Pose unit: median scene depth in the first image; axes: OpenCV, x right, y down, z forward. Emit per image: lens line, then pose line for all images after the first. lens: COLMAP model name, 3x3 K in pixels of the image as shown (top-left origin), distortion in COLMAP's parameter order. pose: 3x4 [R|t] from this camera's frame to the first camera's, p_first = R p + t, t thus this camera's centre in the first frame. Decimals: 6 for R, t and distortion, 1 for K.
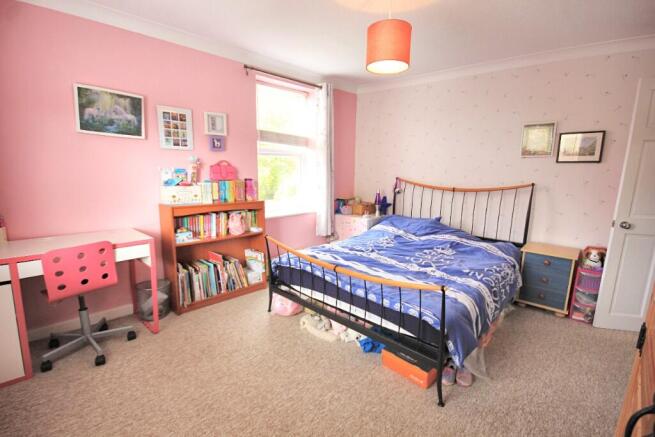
lens RADIAL K [[303.2, 0, 326.5], [0, 303.2, 220.0], [0, 0, 1]] dist [0.000179, -0.001822]
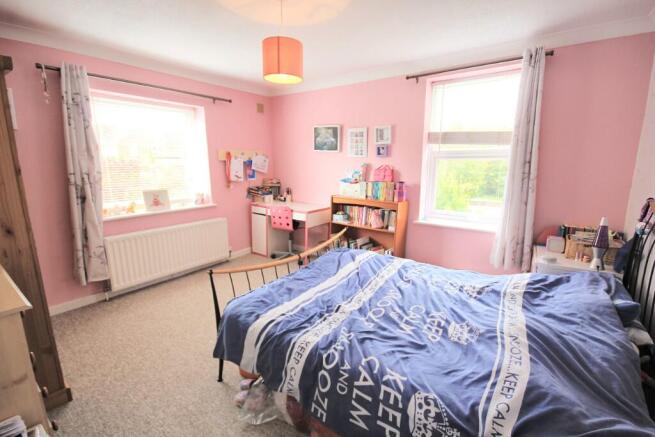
lens RADIAL K [[303.2, 0, 326.2], [0, 303.2, 214.5], [0, 0, 1]] dist [0.000179, -0.001822]
pose [[0.112034, 0.152077, -0.981998, 0.920186], [-0.178688, 0.975195, 0.130637, -0.135767], [0.977506, 0.160836, 0.136430, 0.723964]]
